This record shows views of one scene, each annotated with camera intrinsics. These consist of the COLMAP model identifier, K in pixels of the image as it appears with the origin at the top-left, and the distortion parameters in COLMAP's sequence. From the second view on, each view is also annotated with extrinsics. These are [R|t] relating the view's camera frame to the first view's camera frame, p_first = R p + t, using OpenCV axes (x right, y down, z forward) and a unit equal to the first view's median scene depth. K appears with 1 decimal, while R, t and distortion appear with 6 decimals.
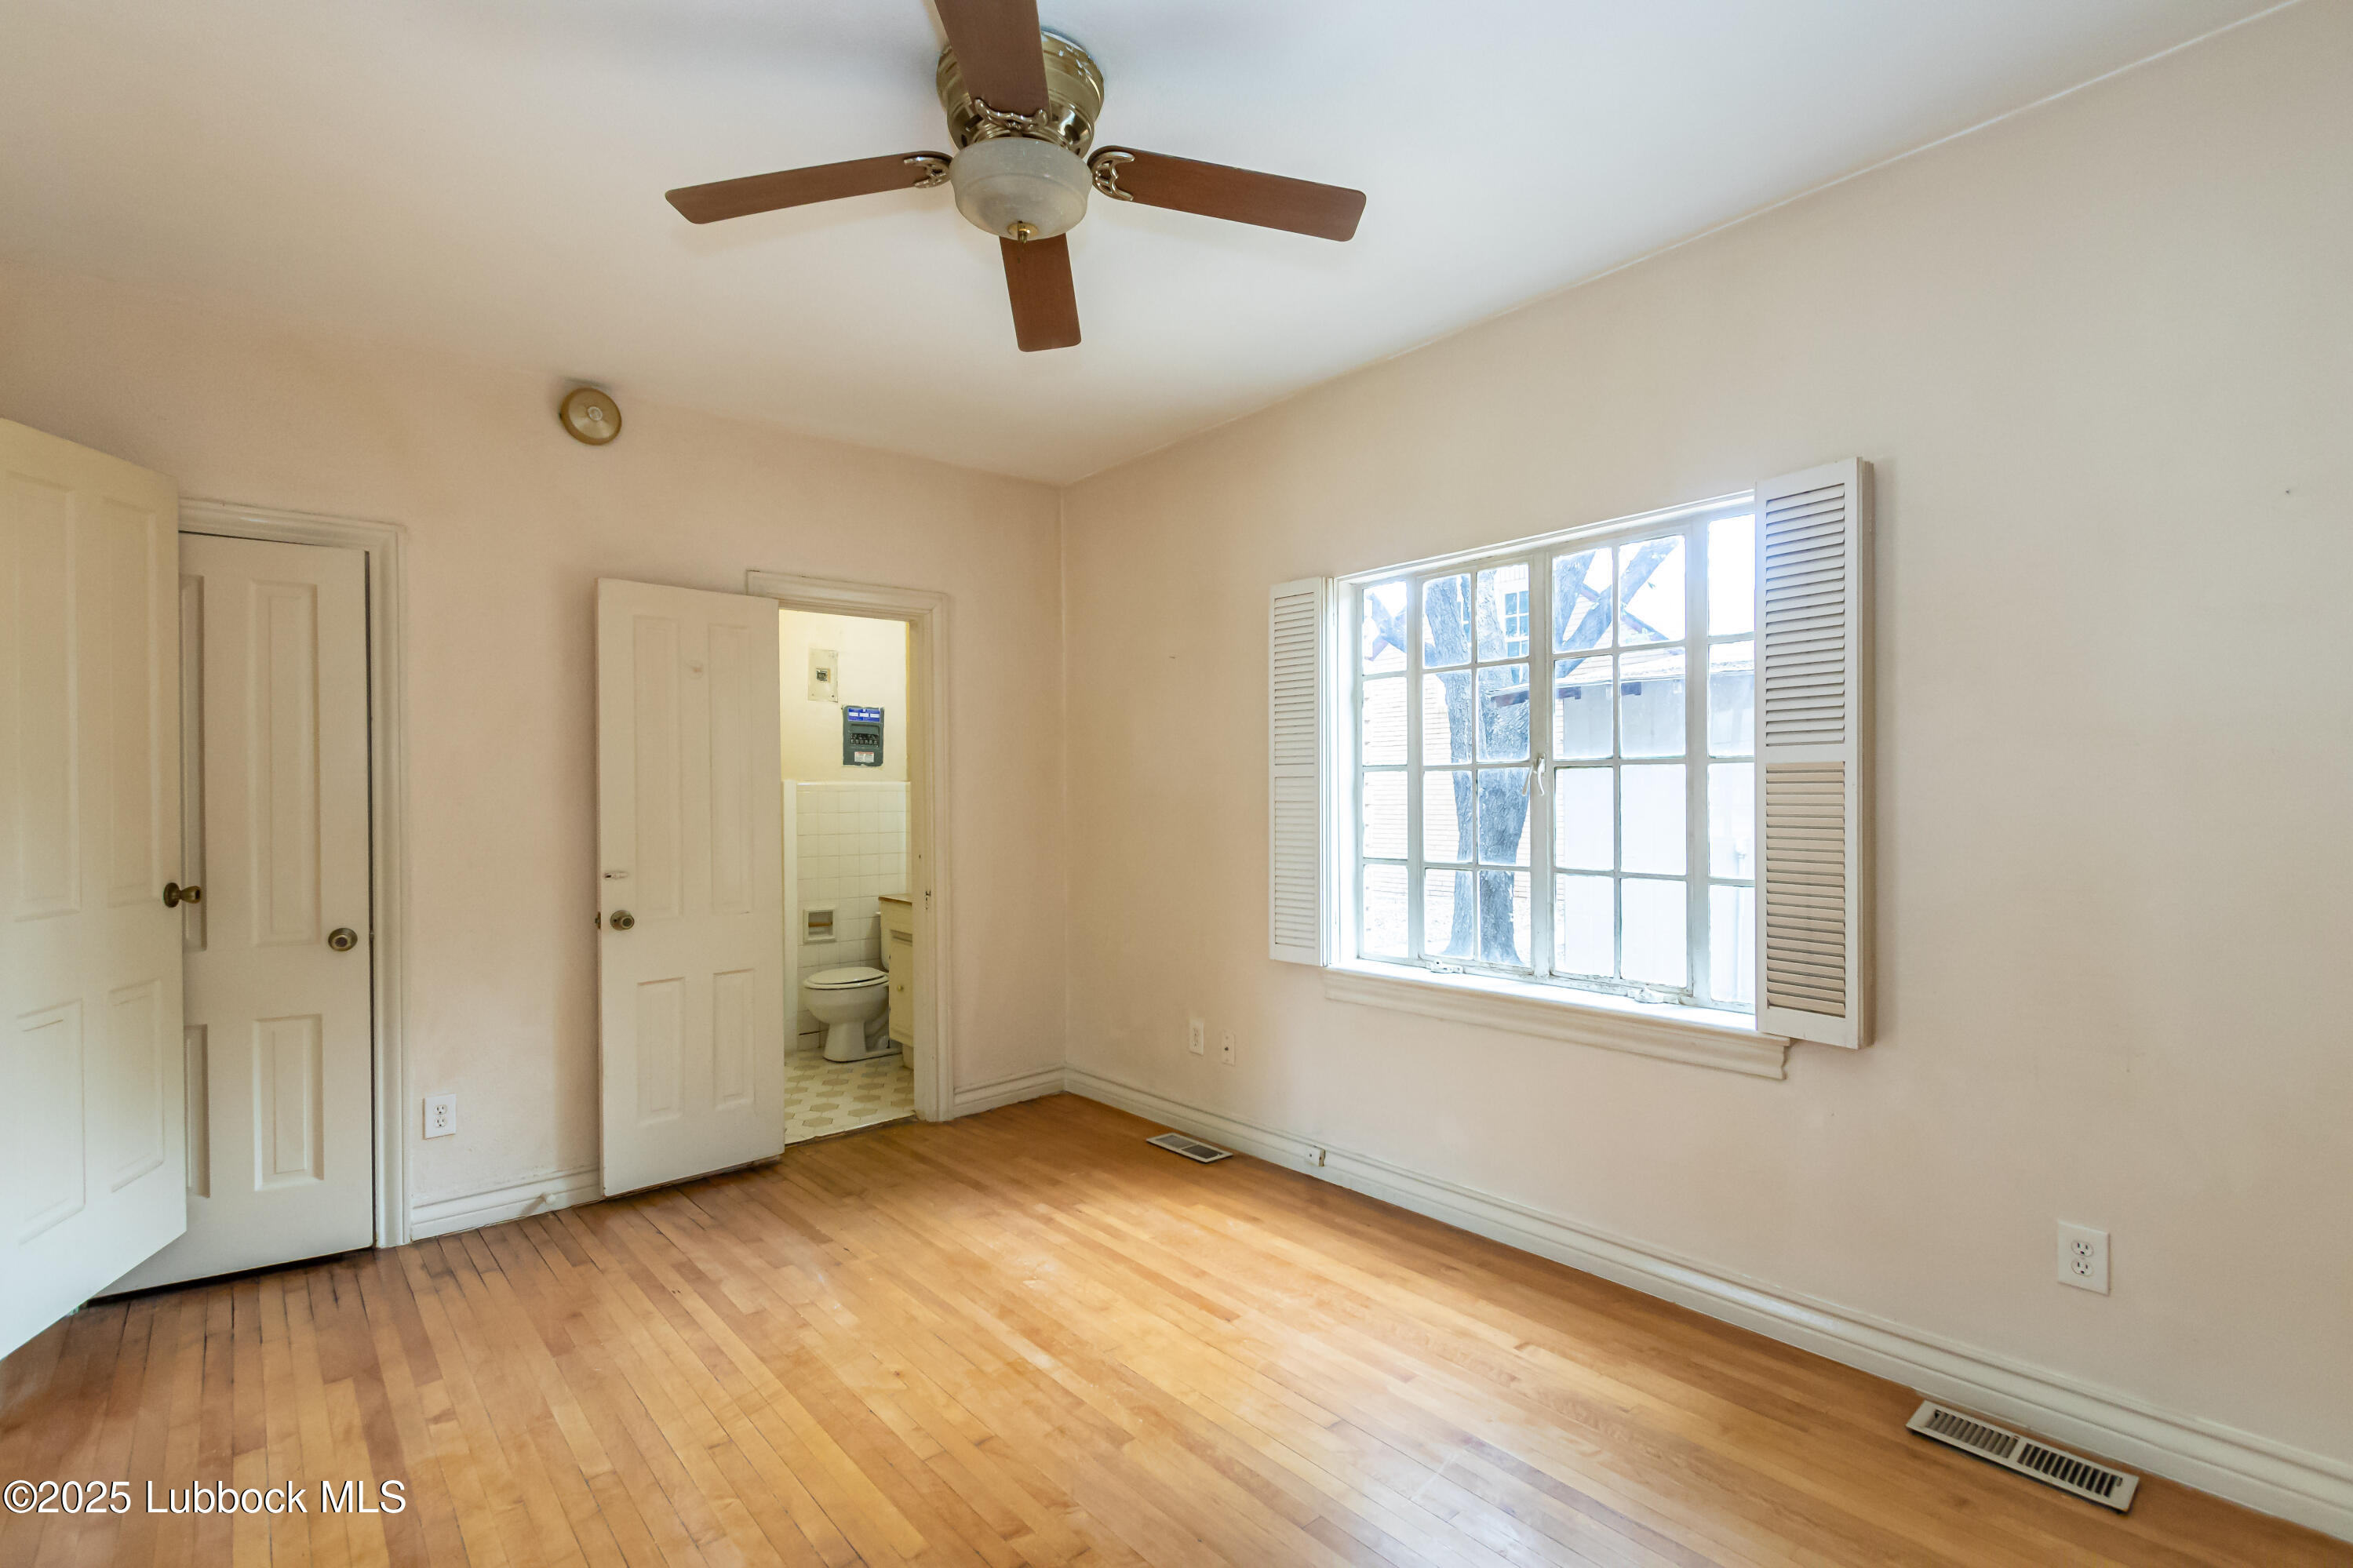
lens RADIAL K [[1090.2, 0, 1163.1], [0, 1090.2, 800.5], [0, 0, 1]] dist [0.006475, -0.001224]
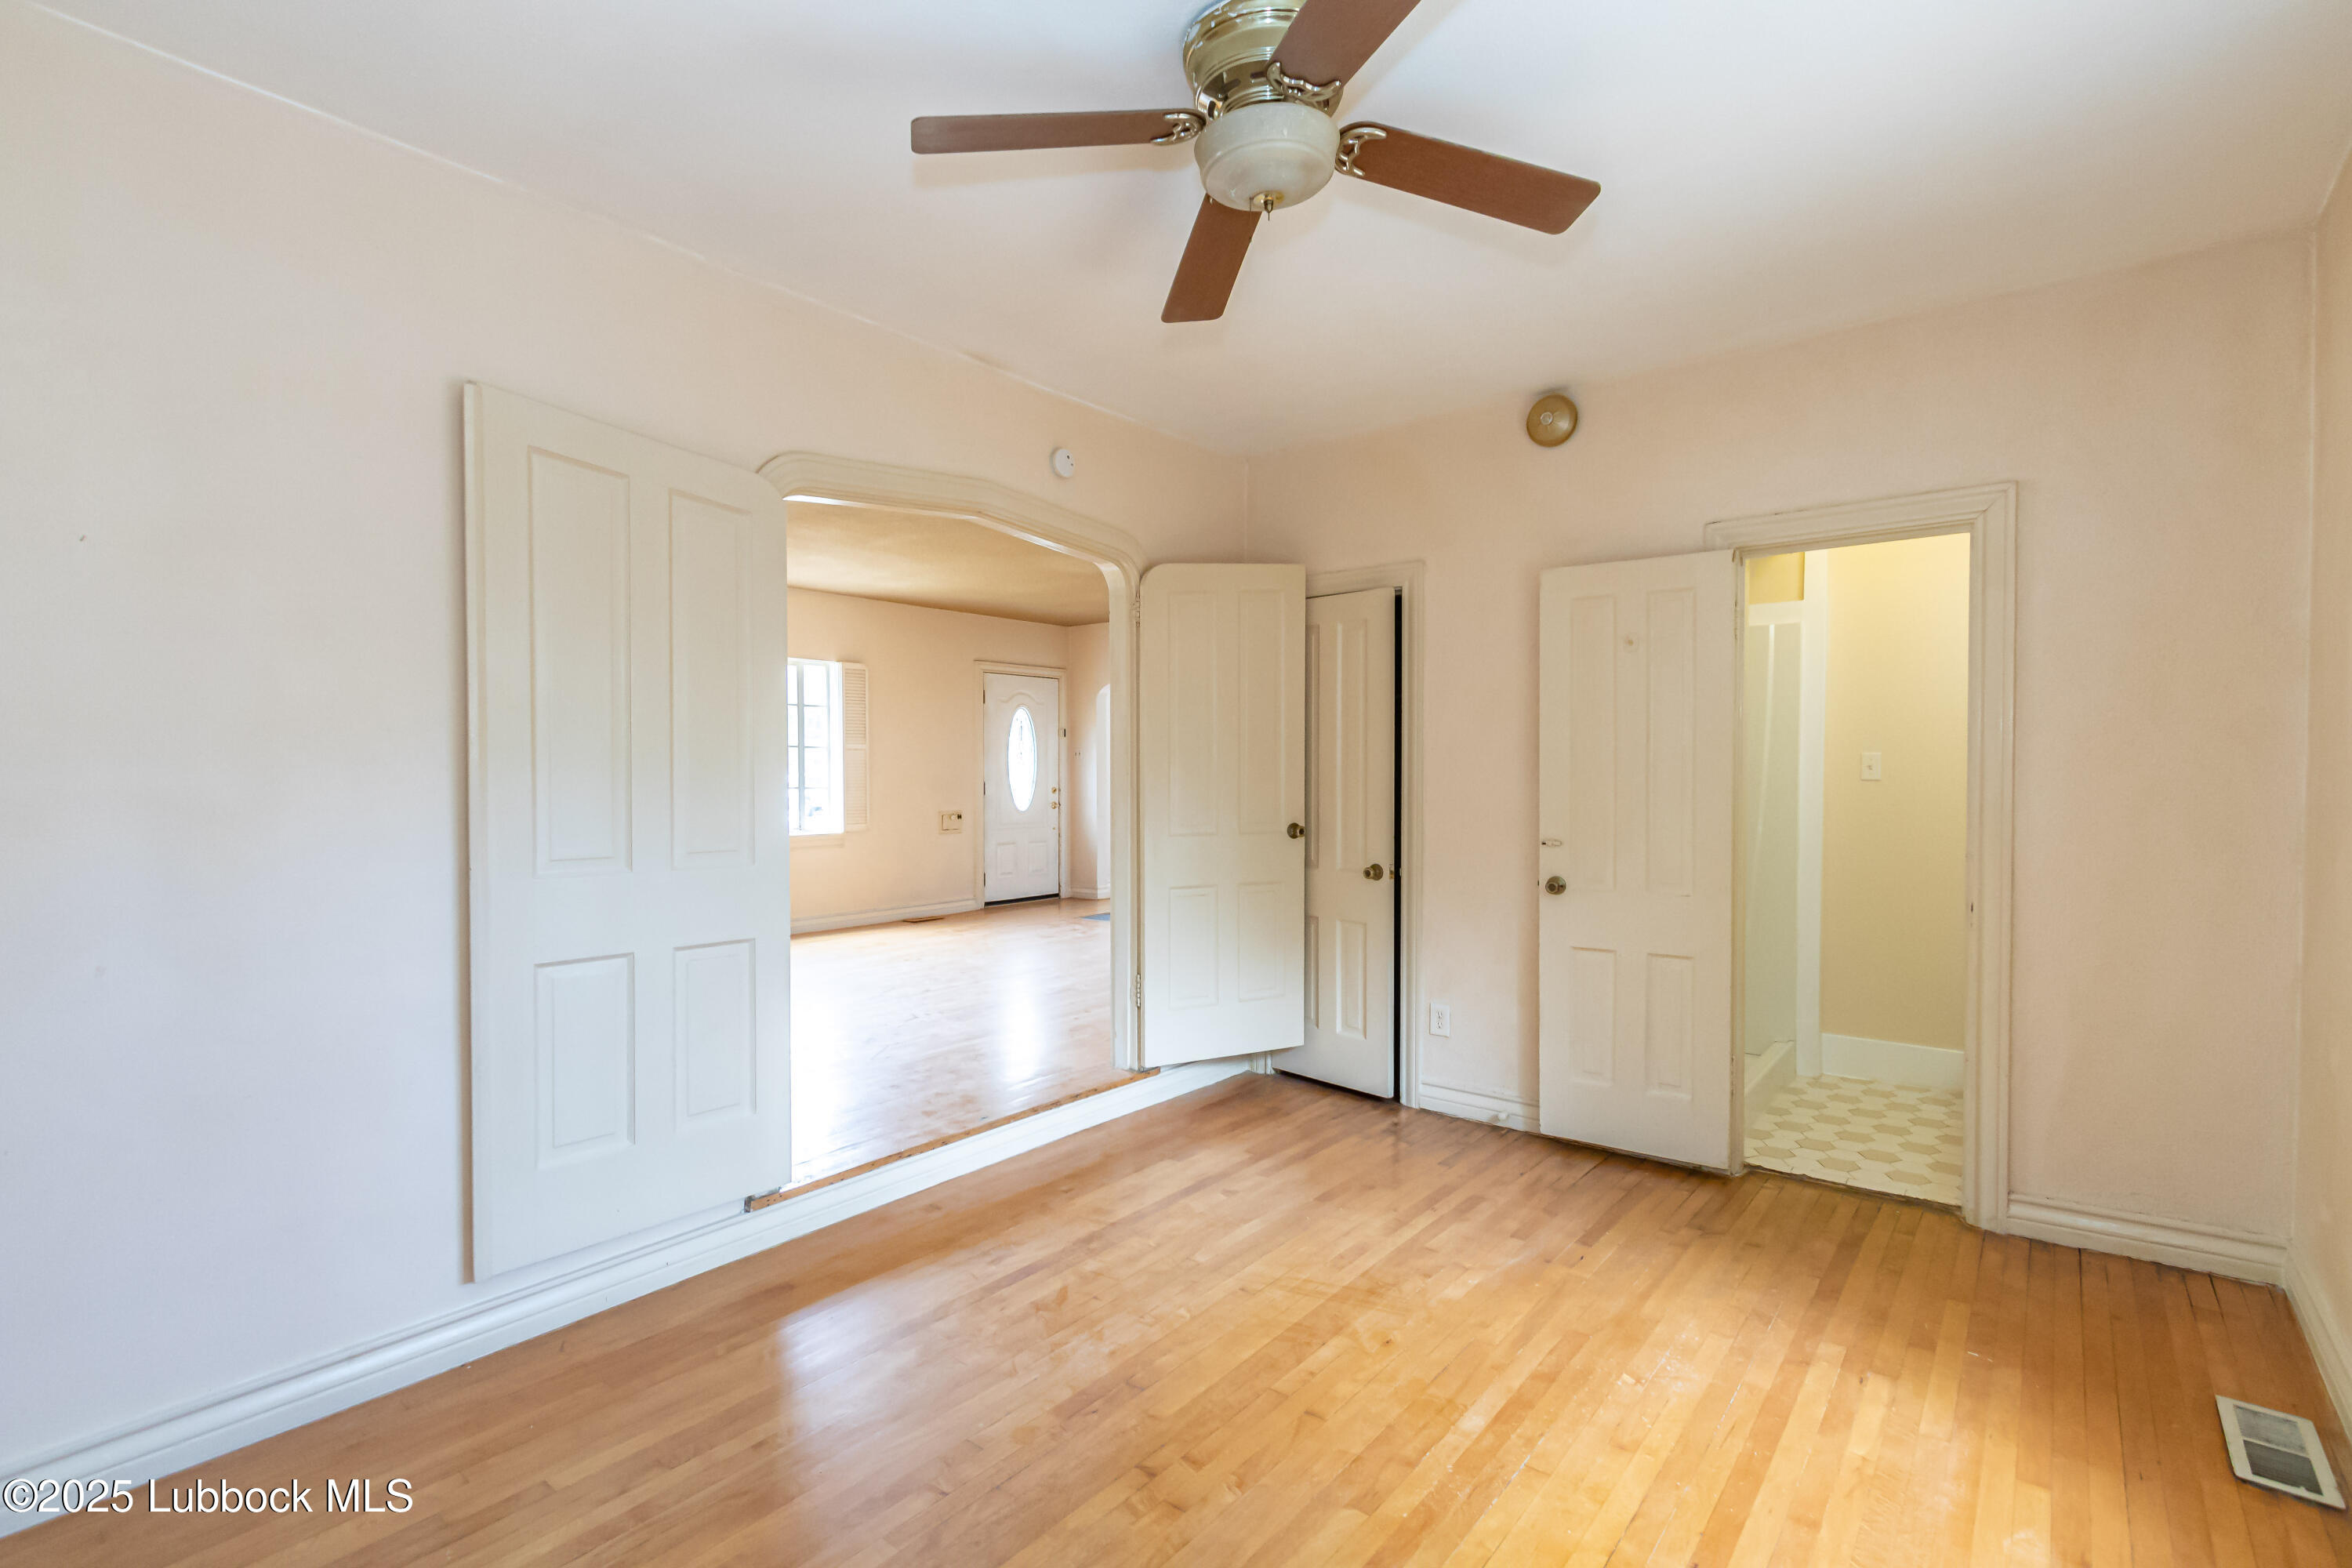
lens RADIAL K [[1089.9, 0, 1168.6], [0, 1089.9, 800.0], [0, 0, 1]] dist [0.006475, -0.001224]
pose [[0.178007, 0.035010, -0.983406, 0.525333], [-0.006895, 0.999387, 0.034331, -0.009029], [0.984005, 0.000670, 0.178139, 0.462909]]
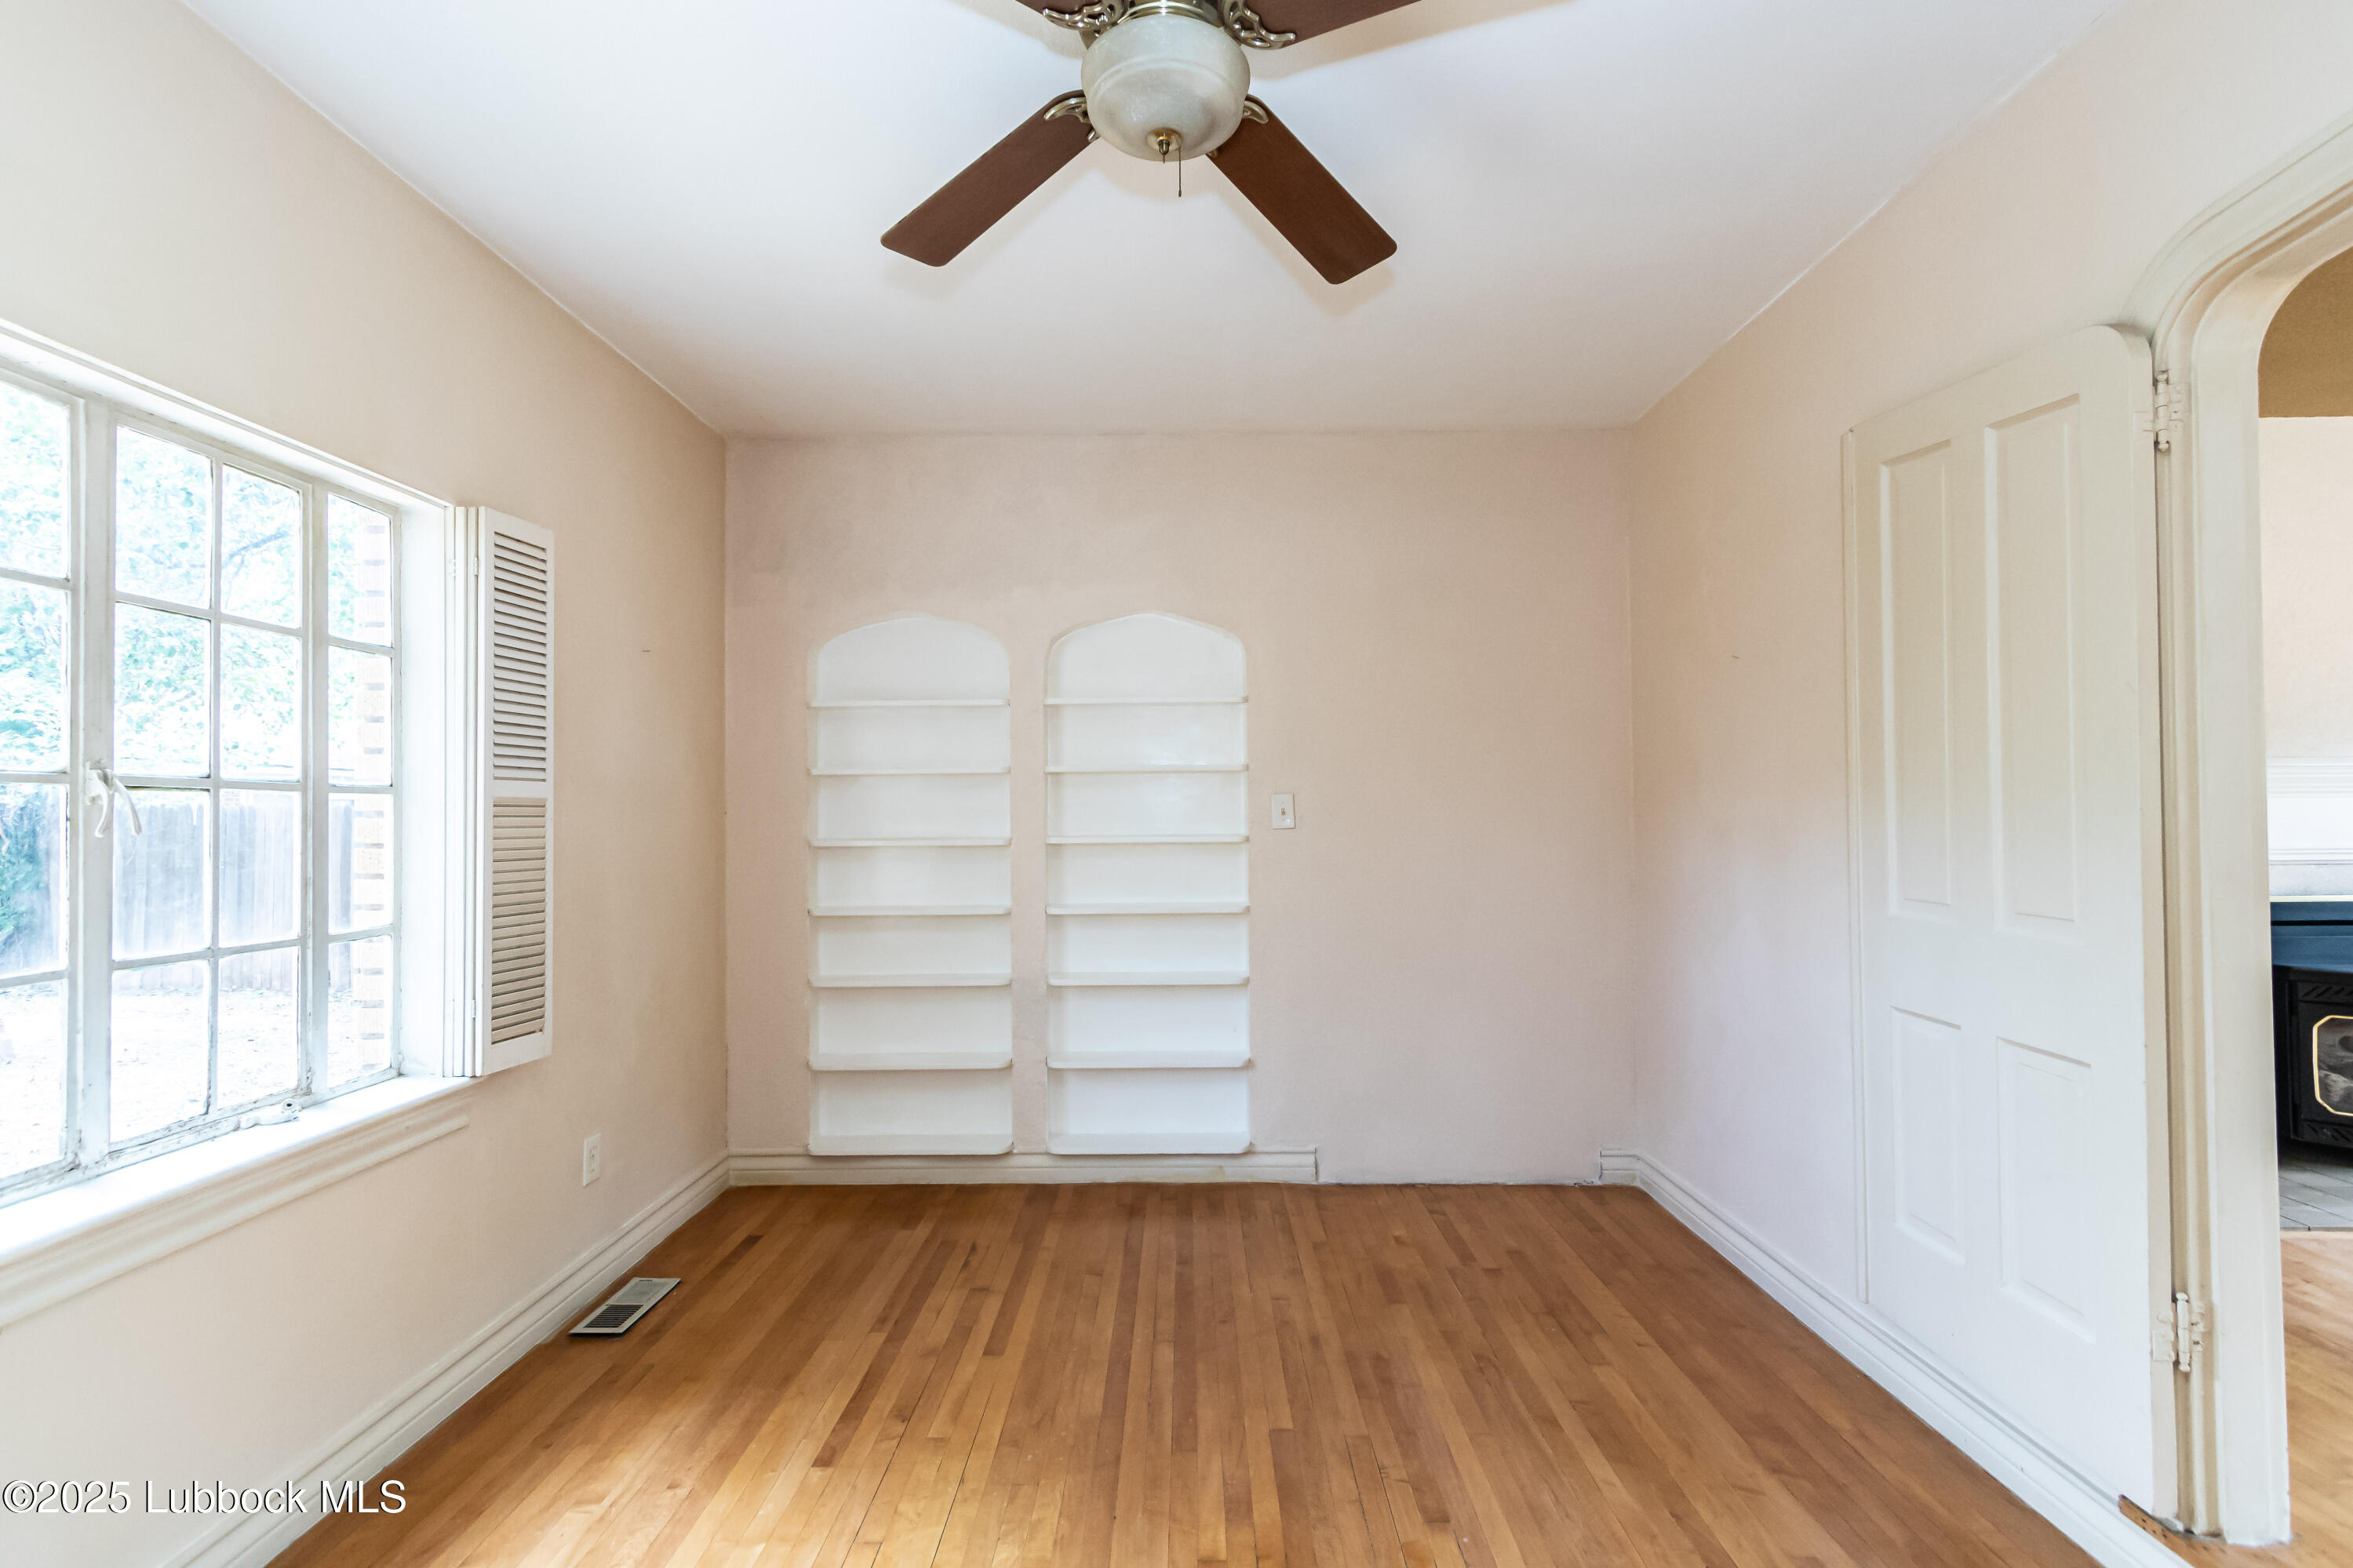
lens RADIAL K [[1090.2, 0, 1181.8], [0, 1090.2, 789.8], [0, 0, 1]] dist [0.006475, -0.001224]
pose [[-0.757501, 0.032293, 0.652035, -0.439273], [0.022589, 0.999474, -0.023257, -0.002849], [-0.652443, -0.002888, -0.757832, 1.053949]]
